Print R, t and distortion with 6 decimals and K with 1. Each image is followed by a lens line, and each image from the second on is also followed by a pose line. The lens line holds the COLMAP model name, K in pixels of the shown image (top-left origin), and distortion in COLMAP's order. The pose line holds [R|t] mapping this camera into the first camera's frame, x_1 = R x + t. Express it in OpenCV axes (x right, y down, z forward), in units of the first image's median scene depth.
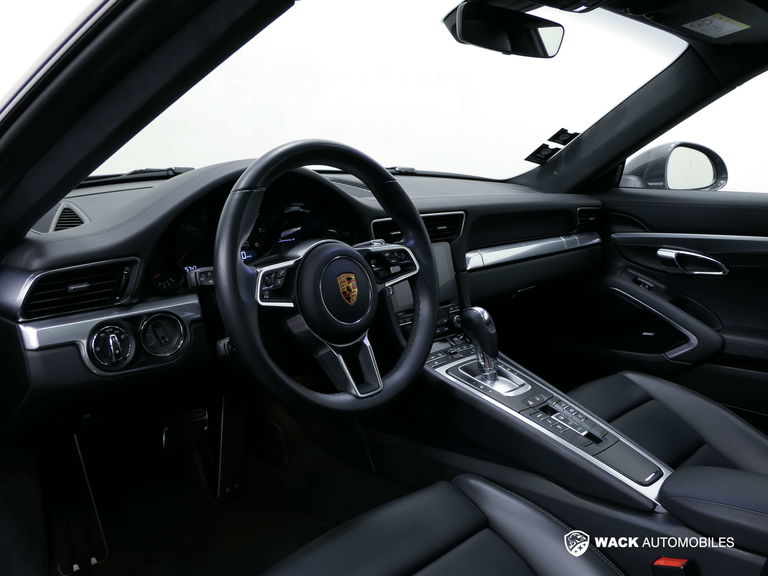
lens RADIAL K [[725.2, 0, 385.8], [0, 725.2, 288.2], [0, 0, 1]] dist [0.001852, 0.000000]
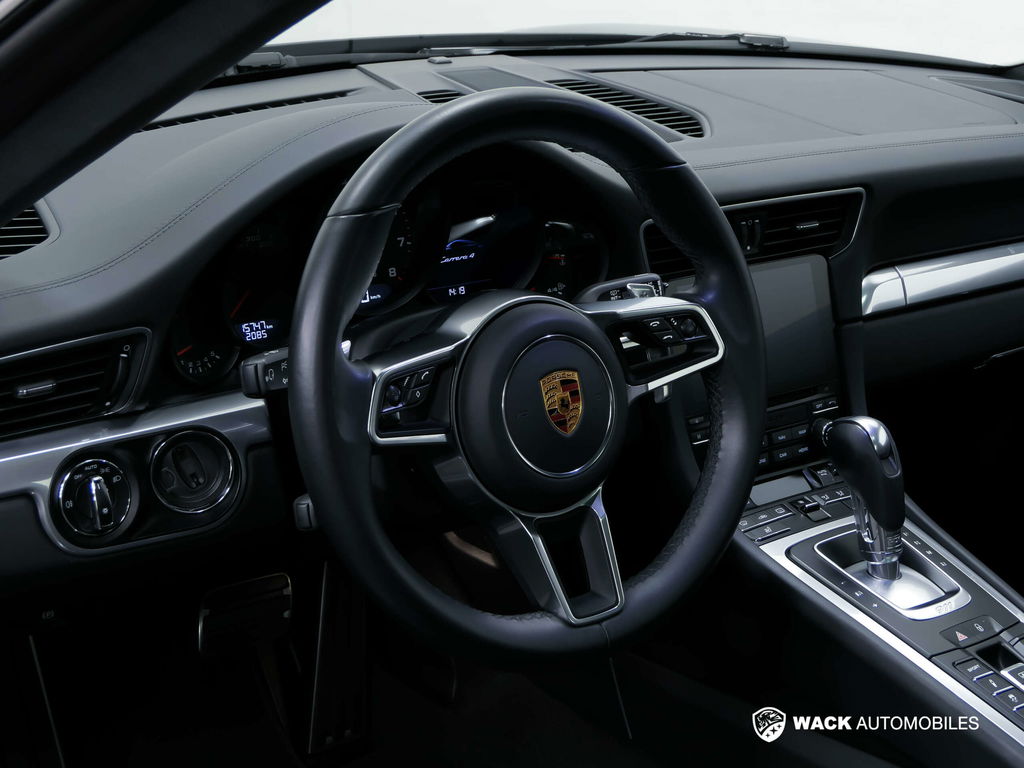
lens RADIAL K [[1813.4, 0, 513.3], [0, 1813.4, 382.3], [0, 0, 1]] dist [-0.028479, 0.000000]
pose [[0.988284, 0.060812, -0.139989, 0.068072], [-0.045442, 0.992839, 0.110483, -0.116510], [0.145705, -0.102827, 0.983970, -0.160290]]
